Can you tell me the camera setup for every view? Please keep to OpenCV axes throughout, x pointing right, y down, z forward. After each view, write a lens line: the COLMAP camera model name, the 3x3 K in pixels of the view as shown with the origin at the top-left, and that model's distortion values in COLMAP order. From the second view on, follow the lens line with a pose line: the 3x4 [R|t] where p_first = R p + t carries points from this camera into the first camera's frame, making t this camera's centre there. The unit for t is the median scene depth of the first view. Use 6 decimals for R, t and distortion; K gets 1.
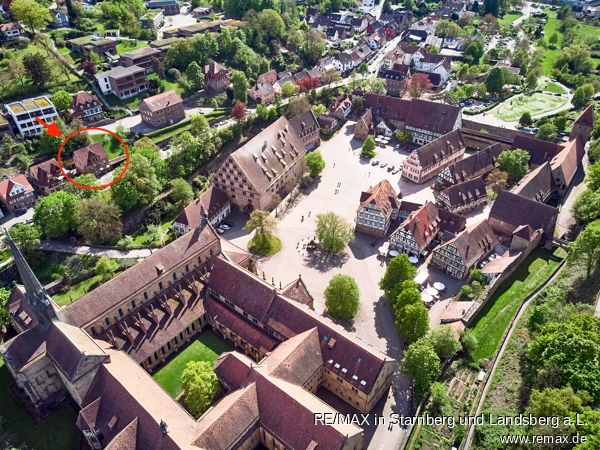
lens RADIAL K [[445.5, 0, 296.9], [0, 445.5, 226.2], [0, 0, 1]] dist [0.002886, 0.010832]
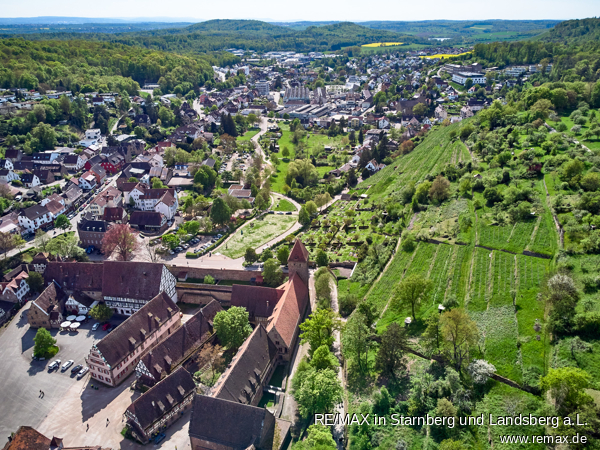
lens RADIAL K [[445.5, 0, 301.4], [0, 445.5, 228.4], [0, 0, 1]] dist [0.002886, 0.010832]
pose [[0.898474, -0.182677, 0.399217, 0.225155], [0.264375, 0.951090, -0.159792, -0.105592], [-0.350501, 0.249112, 0.902824, 0.139189]]
